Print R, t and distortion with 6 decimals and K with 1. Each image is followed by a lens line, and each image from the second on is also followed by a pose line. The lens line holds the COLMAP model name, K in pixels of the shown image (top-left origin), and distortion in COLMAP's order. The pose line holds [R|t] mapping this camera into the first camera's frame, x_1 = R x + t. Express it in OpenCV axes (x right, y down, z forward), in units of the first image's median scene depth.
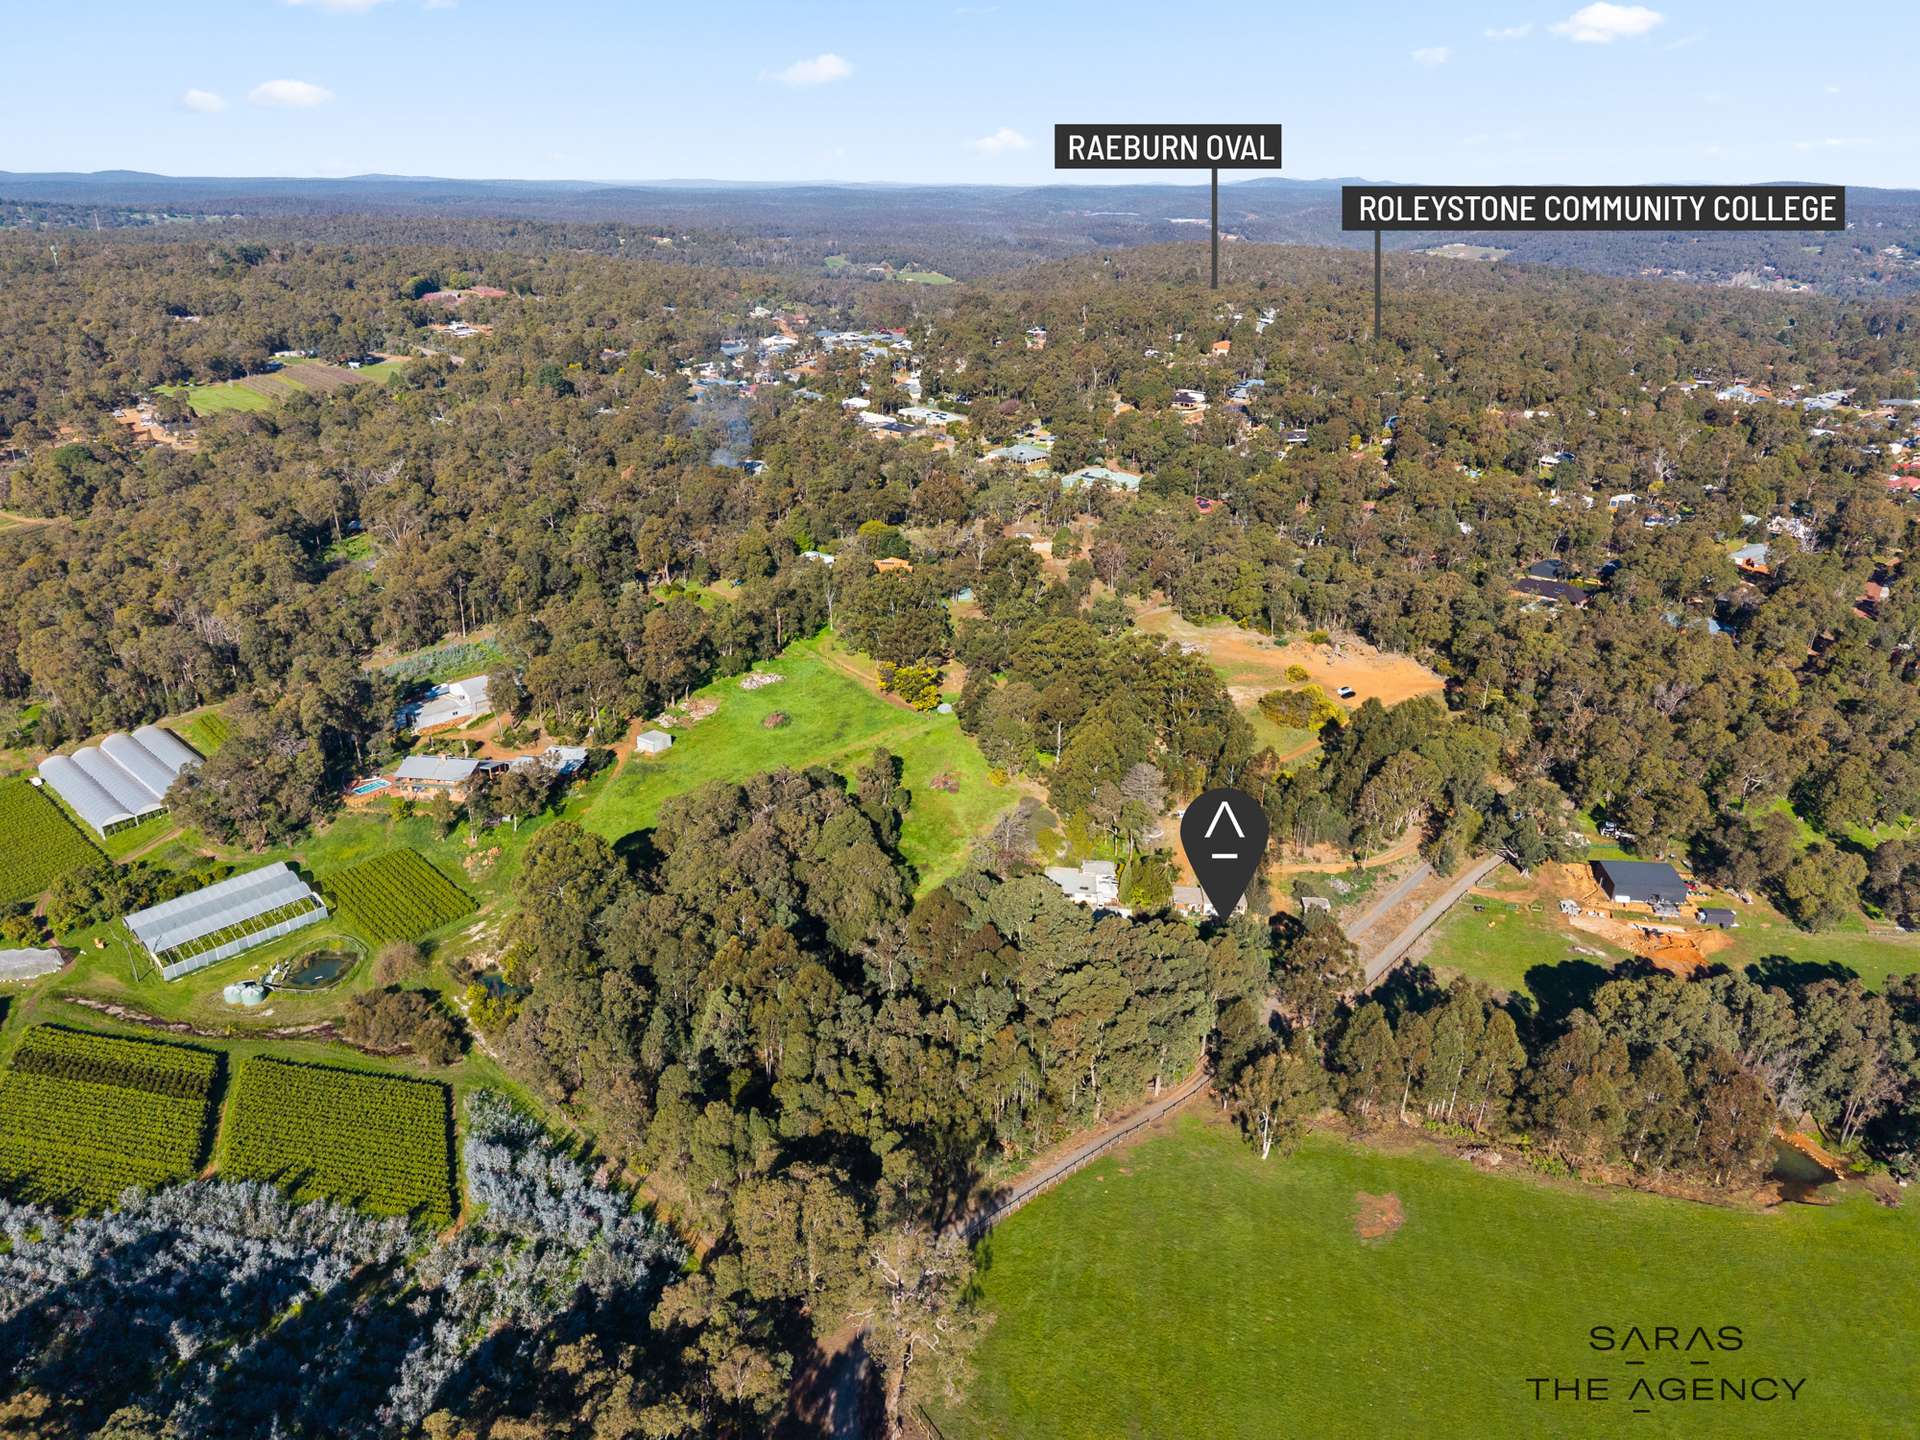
lens RADIAL K [[1276.6, 0, 944.1], [0, 1276.6, 713.7], [0, 0, 1]] dist [0.029541, -0.029997]
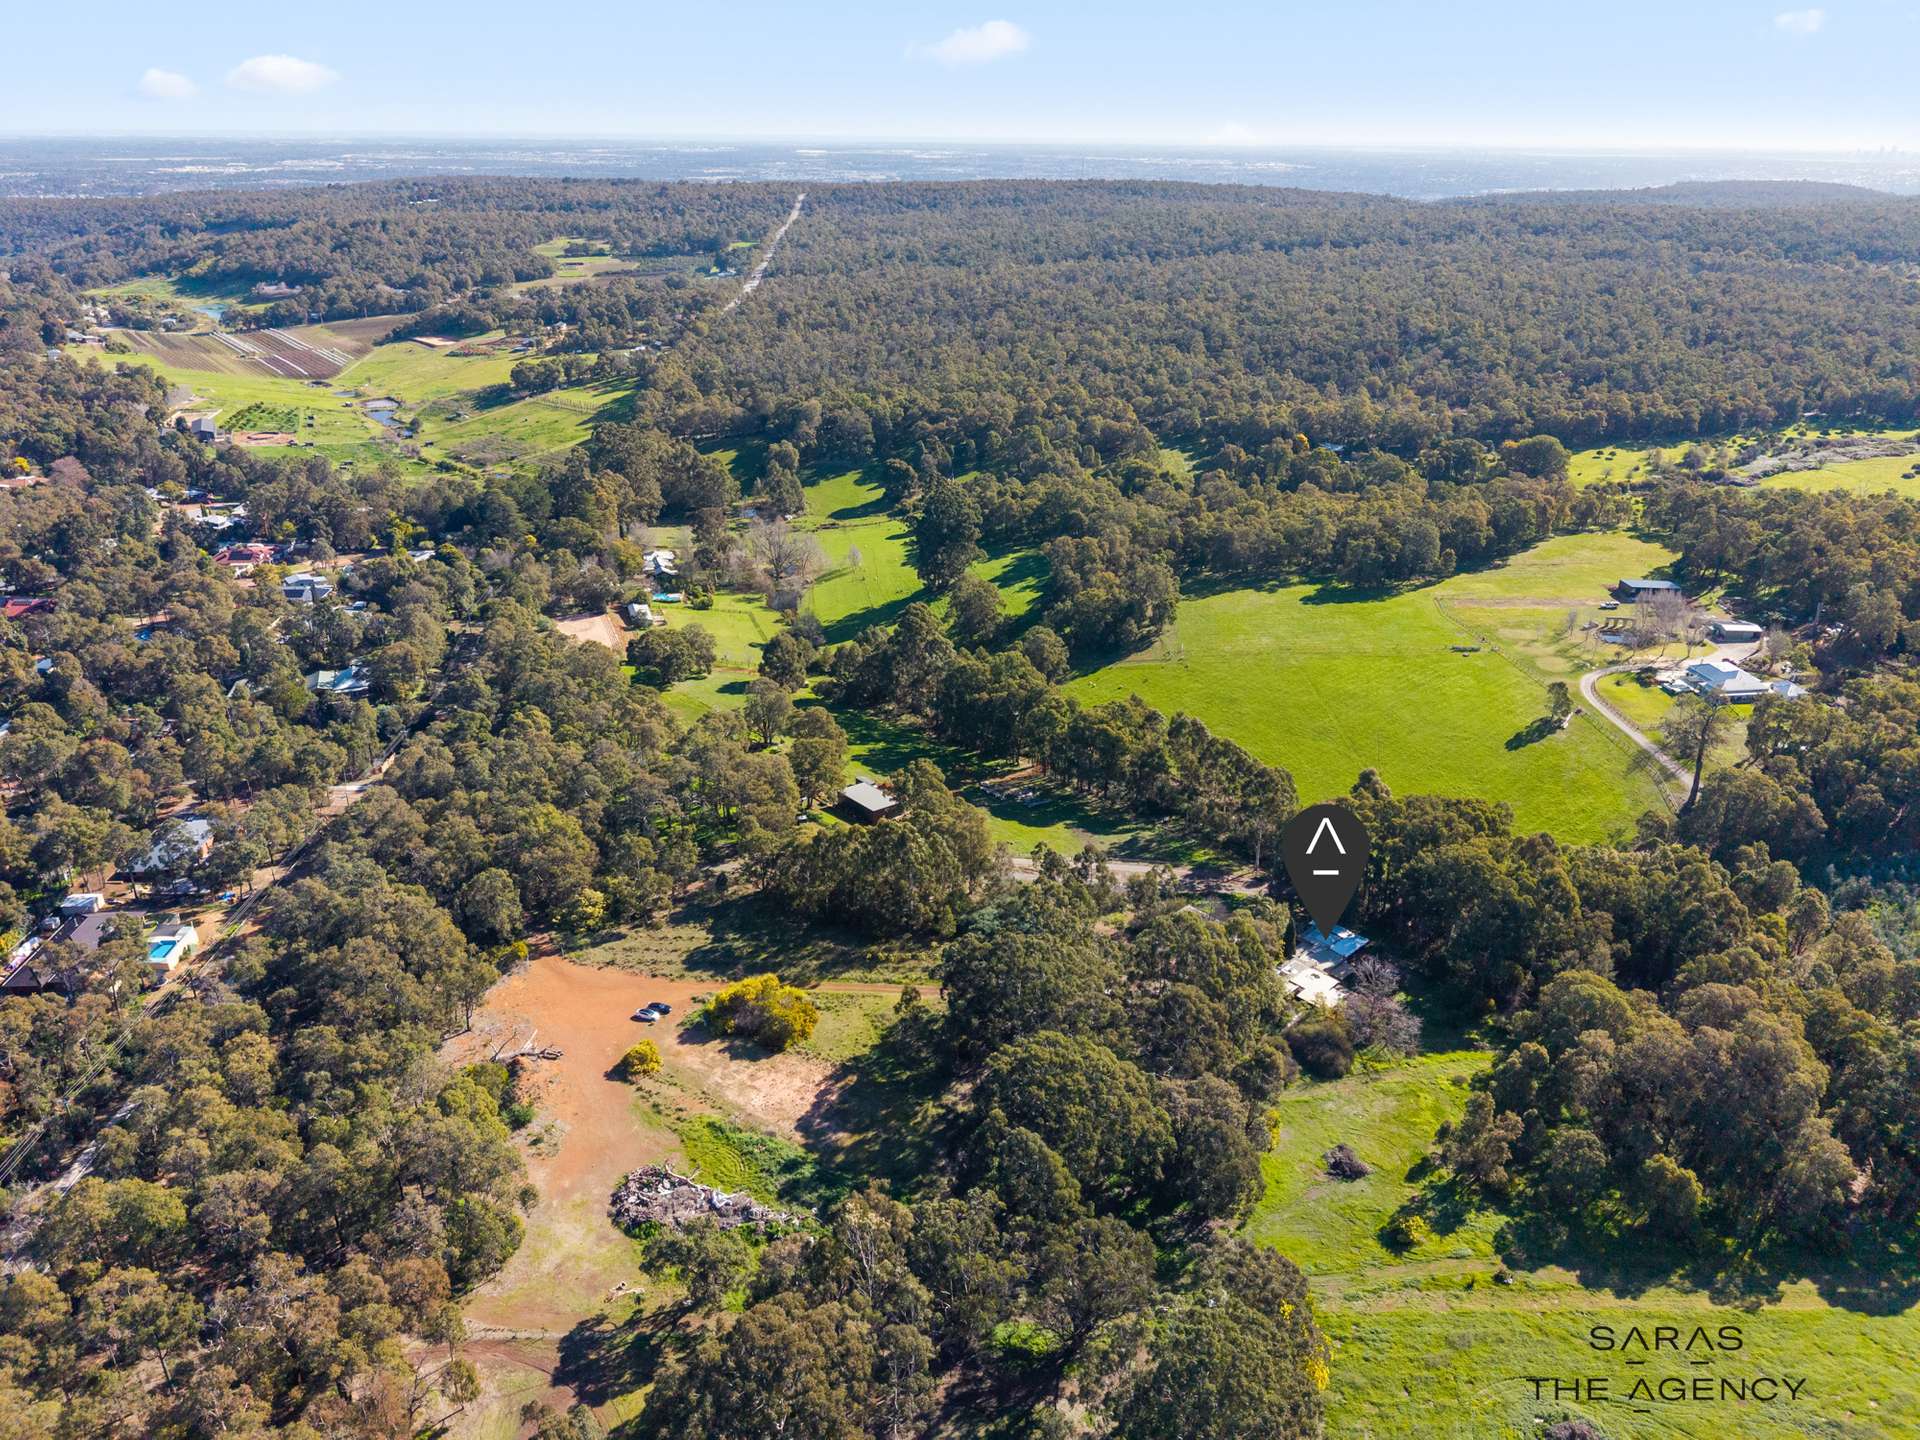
lens RADIAL K [[1276.6, 0, 949.5], [0, 1276.6, 714.9], [0, 0, 1]] dist [0.029541, -0.029997]
pose [[-0.741772, -0.289821, 0.604796, -0.168670], [0.245100, 0.722269, 0.646725, -0.552311], [-0.624260, 0.627958, -0.464723, 1.181075]]
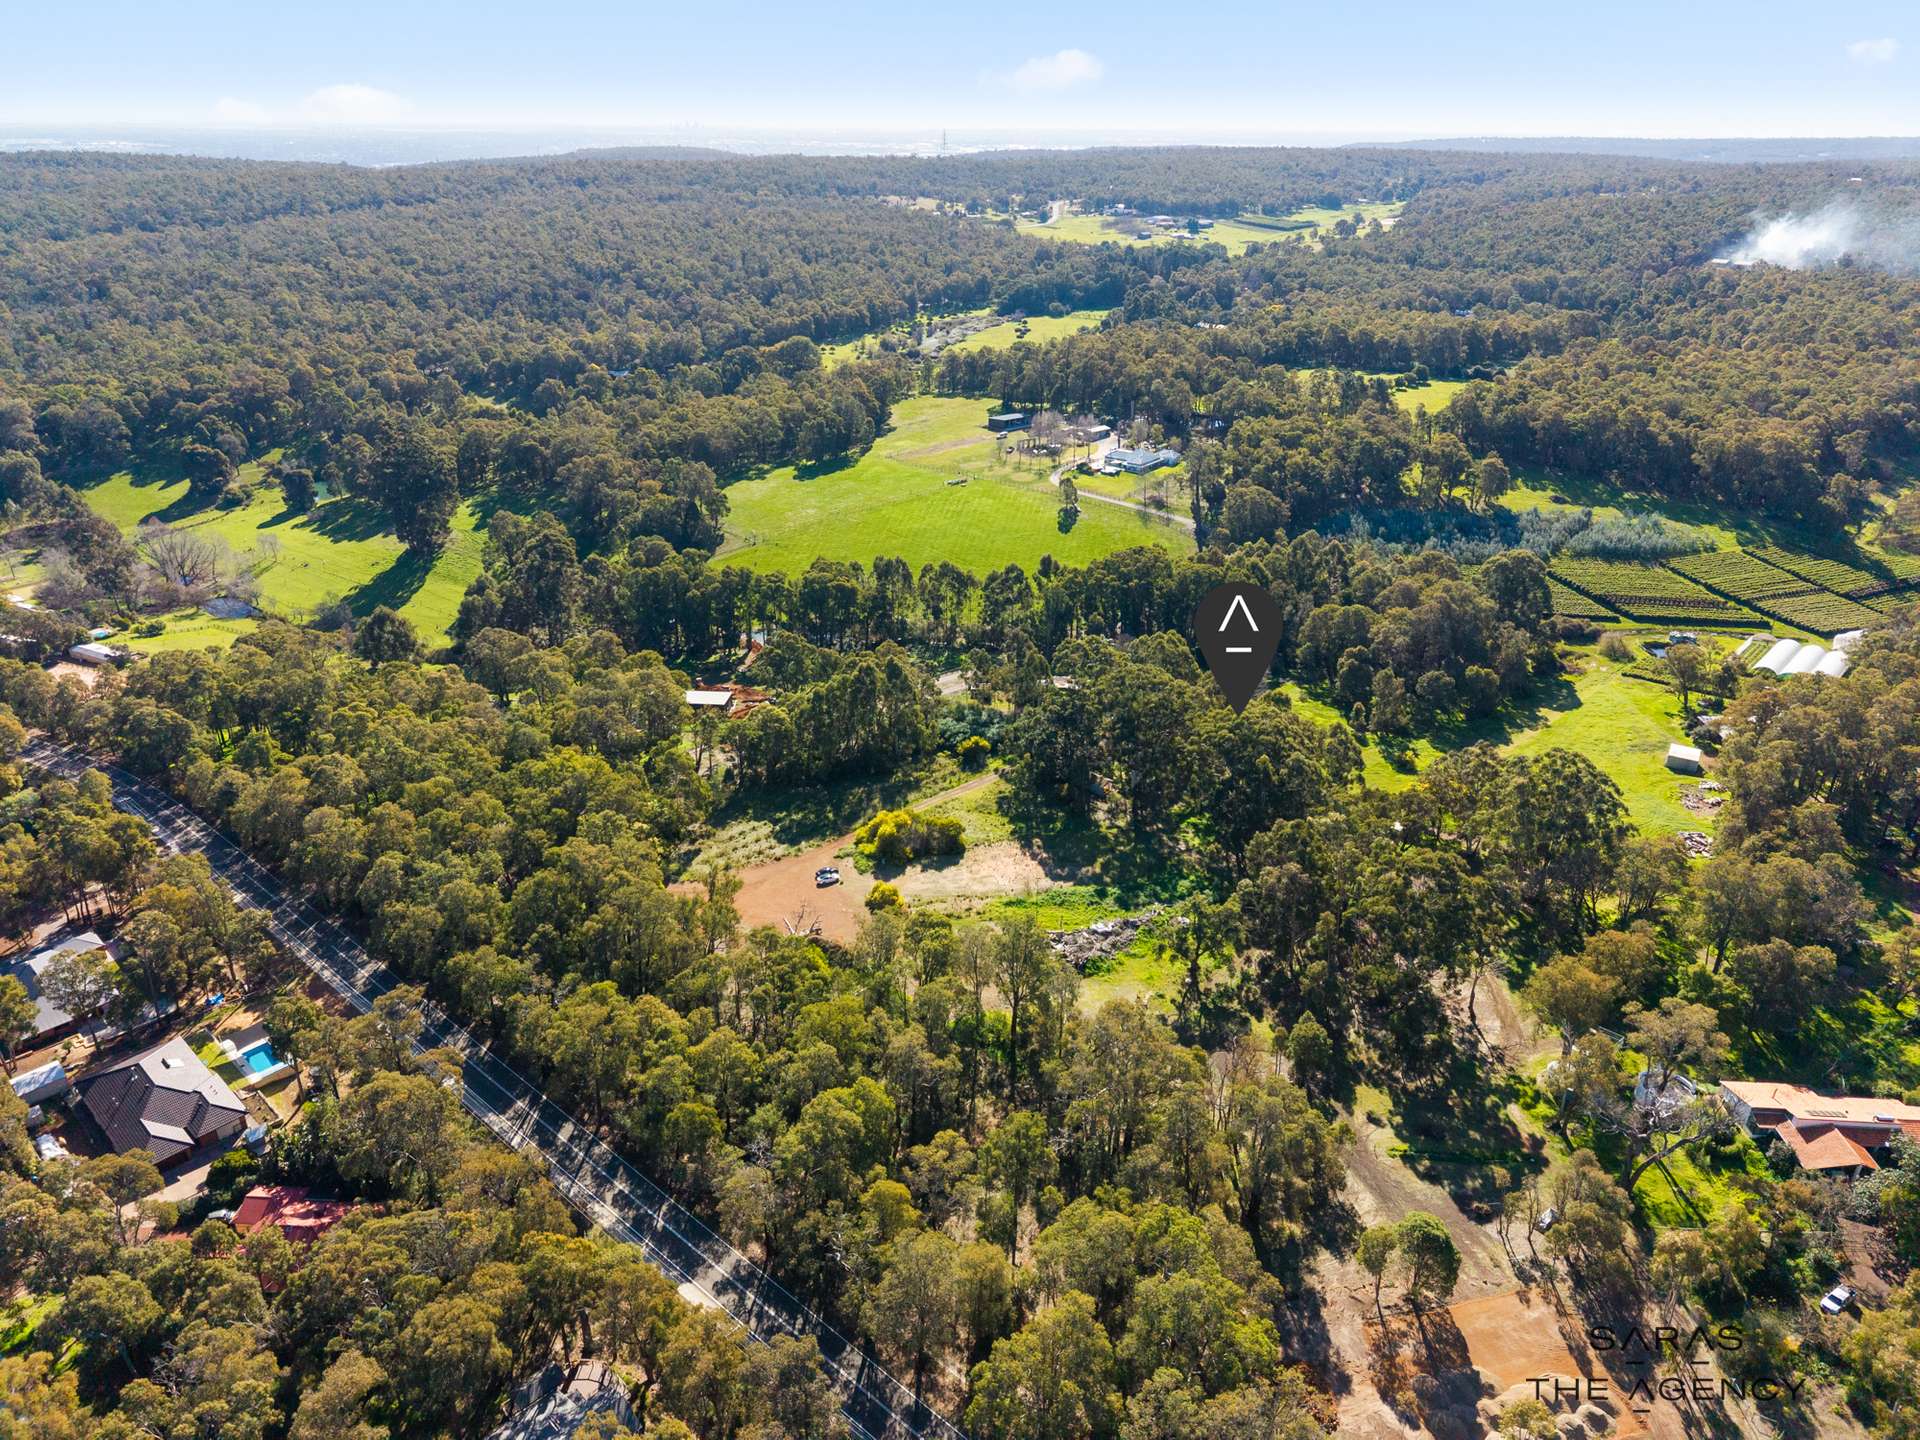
lens RADIAL K [[1276.6, 0, 945.2], [0, 1276.6, 724.9], [0, 0, 1]] dist [0.029541, -0.029997]
pose [[-0.999156, 0.001572, -0.041038, 0.296012], [-0.029375, 0.670989, 0.740885, -0.593305], [0.028701, 0.741466, -0.670377, 1.467416]]
